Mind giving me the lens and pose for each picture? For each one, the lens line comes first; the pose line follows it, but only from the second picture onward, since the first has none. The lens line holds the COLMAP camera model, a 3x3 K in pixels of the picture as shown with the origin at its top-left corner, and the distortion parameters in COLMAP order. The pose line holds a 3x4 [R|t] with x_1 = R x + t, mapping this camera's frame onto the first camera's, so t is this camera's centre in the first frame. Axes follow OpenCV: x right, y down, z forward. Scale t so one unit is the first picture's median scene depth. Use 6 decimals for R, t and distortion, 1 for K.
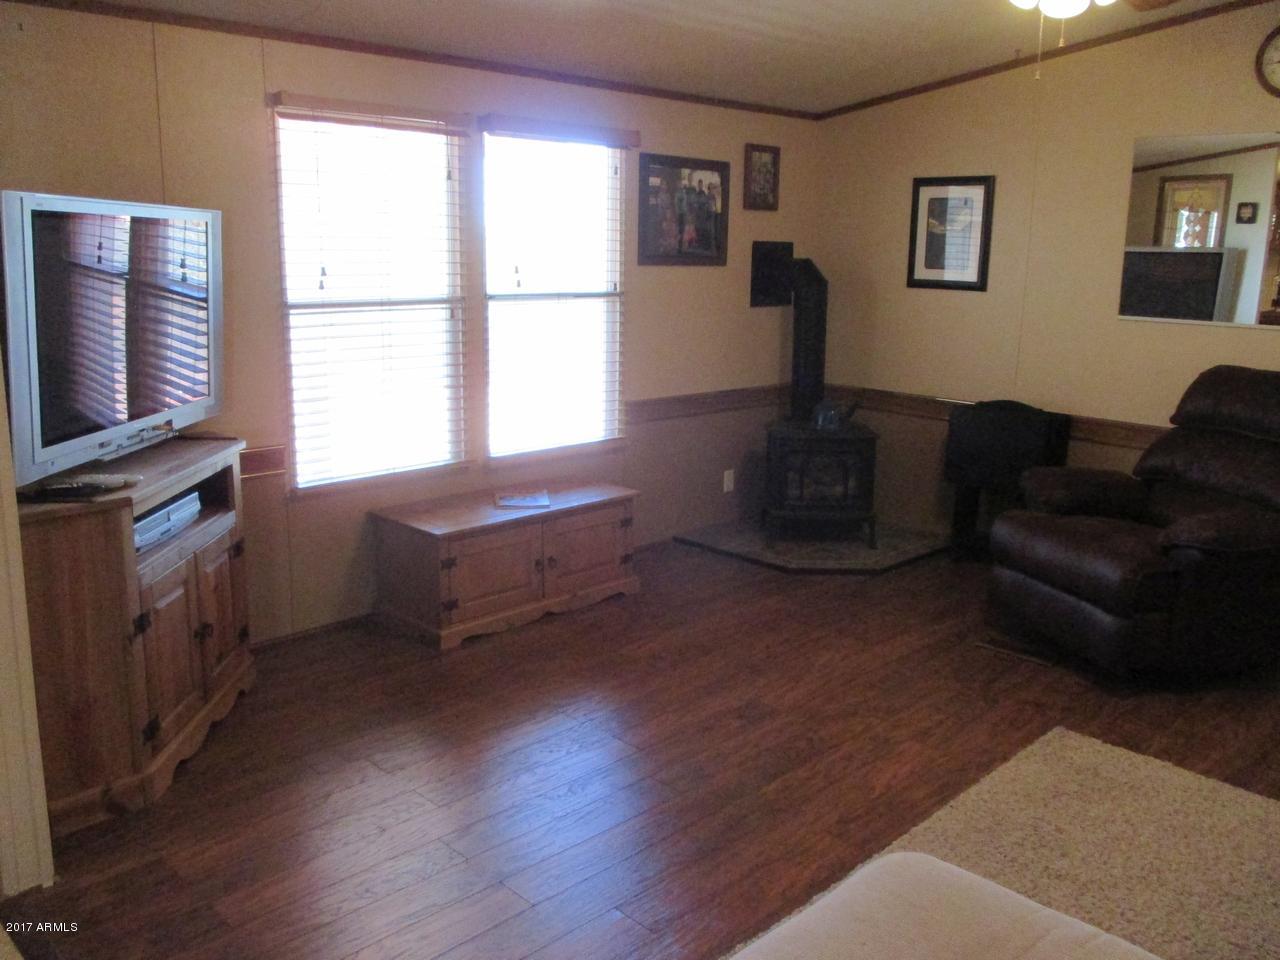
lens RADIAL K [[1081.7, 0, 643.3], [0, 1081.7, 468.7], [0, 0, 1]] dist [-0.012848, 0.003151]
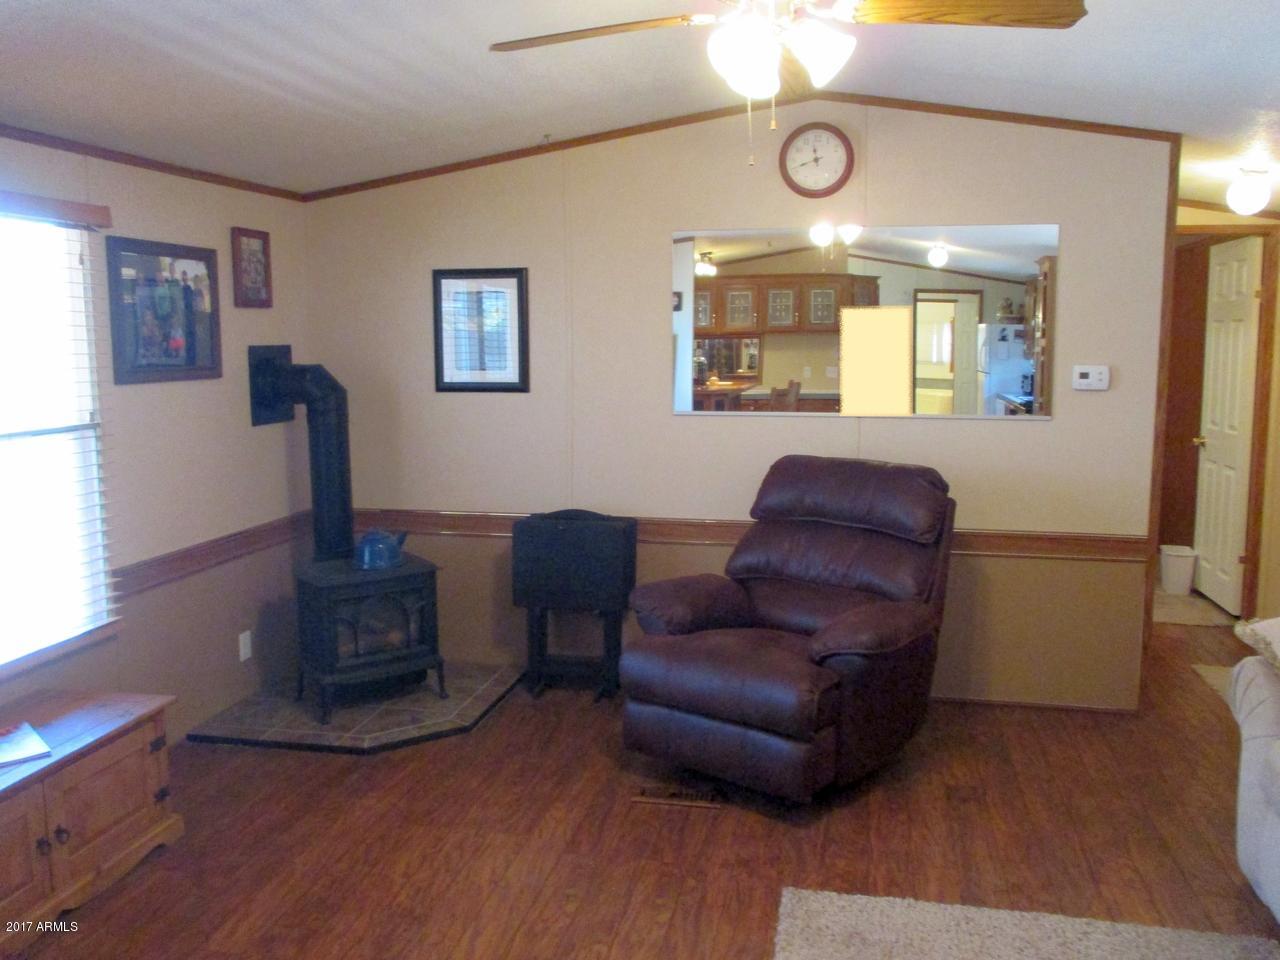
lens RADIAL K [[1081.7, 0, 643.3], [0, 1081.7, 468.7], [0, 0, 1]] dist [-0.012848, 0.003151]
pose [[0.836808, -0.093619, 0.539433, -0.102710], [0.135194, 0.990094, -0.037891, -0.053924], [-0.530542, 0.104636, 0.841175, 0.191857]]
